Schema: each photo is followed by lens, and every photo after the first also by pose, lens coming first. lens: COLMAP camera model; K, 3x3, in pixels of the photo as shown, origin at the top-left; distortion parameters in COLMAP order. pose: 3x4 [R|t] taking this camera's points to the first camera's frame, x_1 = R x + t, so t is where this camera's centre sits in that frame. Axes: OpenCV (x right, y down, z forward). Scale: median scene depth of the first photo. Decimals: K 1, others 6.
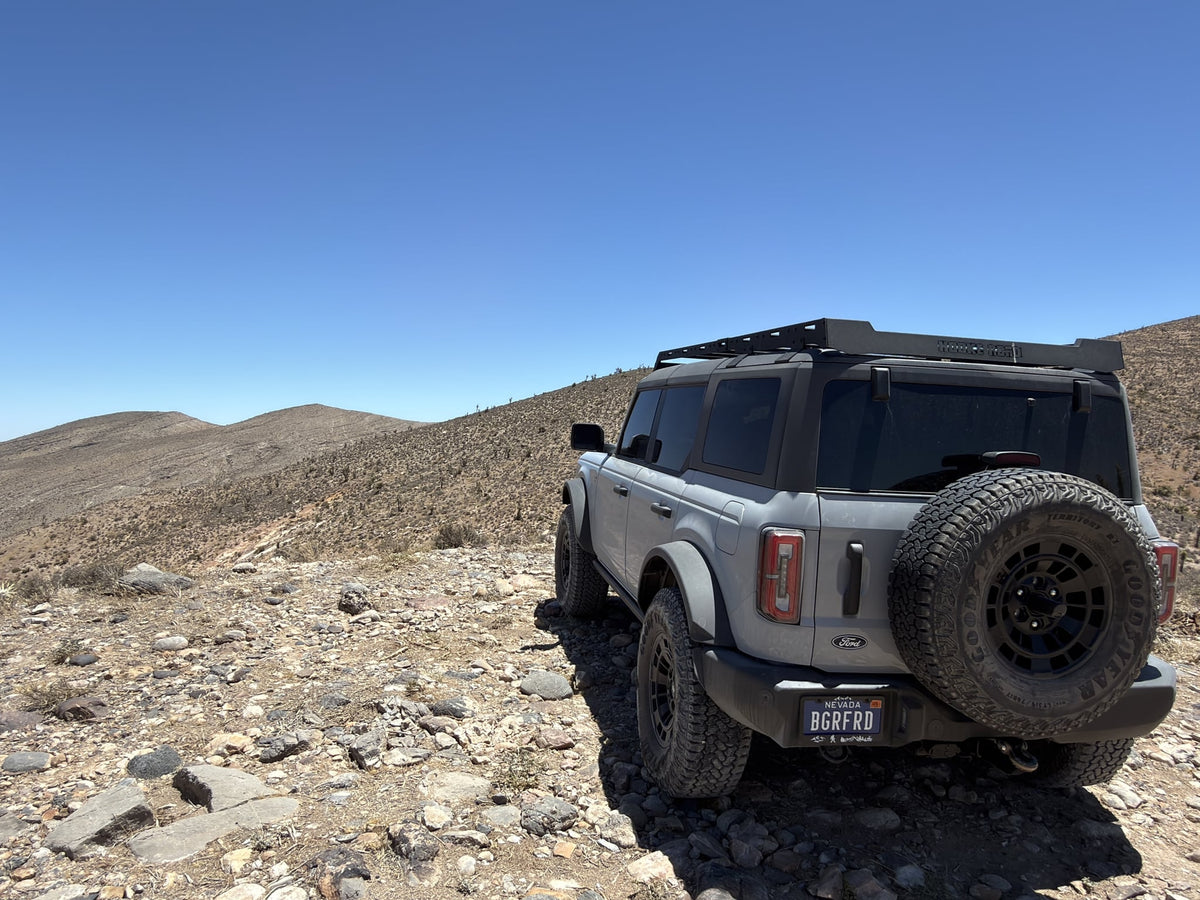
lens RADIAL K [[997.8, 0, 599.9], [0, 997.8, 447.7], [0, 0, 1]] dist [0.007249, 0.009093]
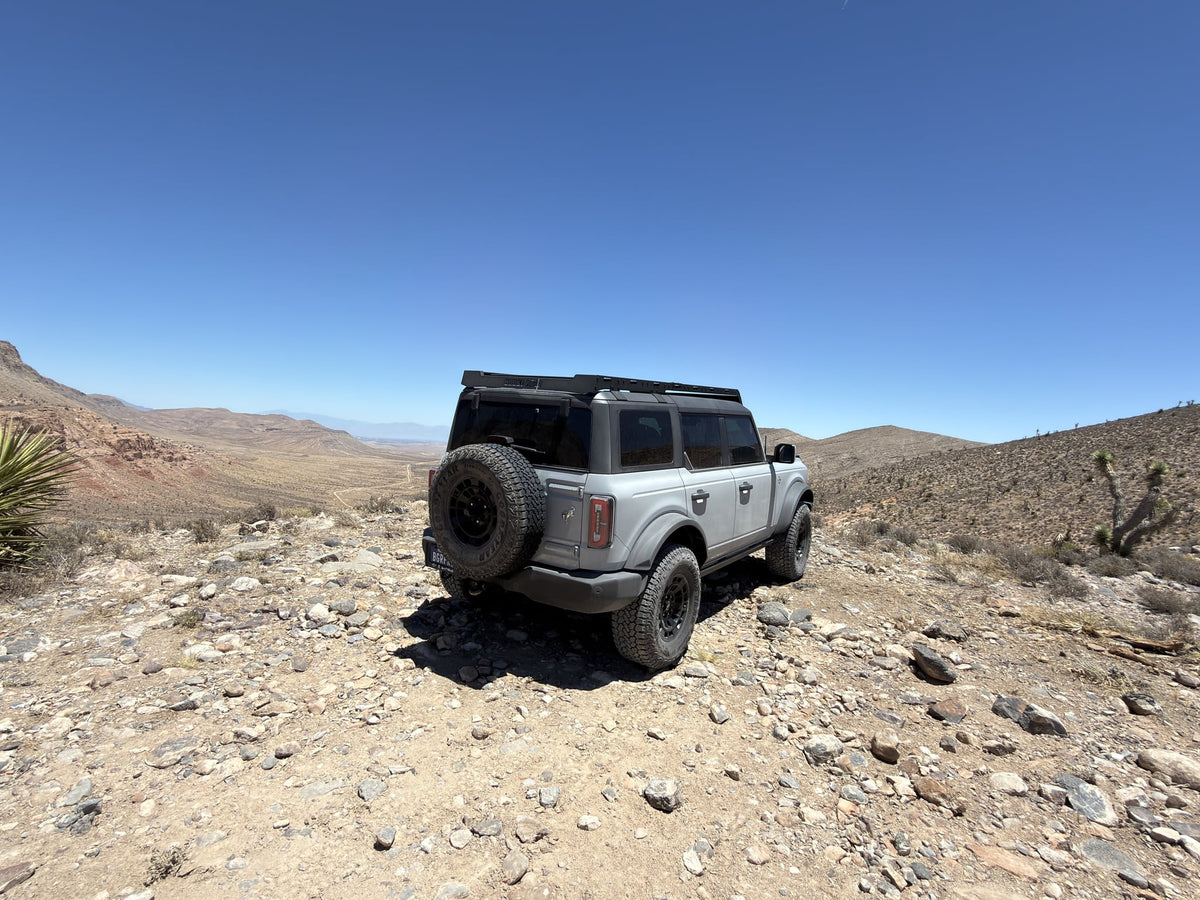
lens RADIAL K [[997.8, 0, 598.8], [0, 997.8, 451.4], [0, 0, 1]] dist [0.007249, 0.009093]
pose [[0.520362, 0.036047, -0.853185, 0.570826], [-0.060066, 0.998179, 0.005539, 0.003218], [0.851831, 0.048365, 0.521579, 0.042346]]
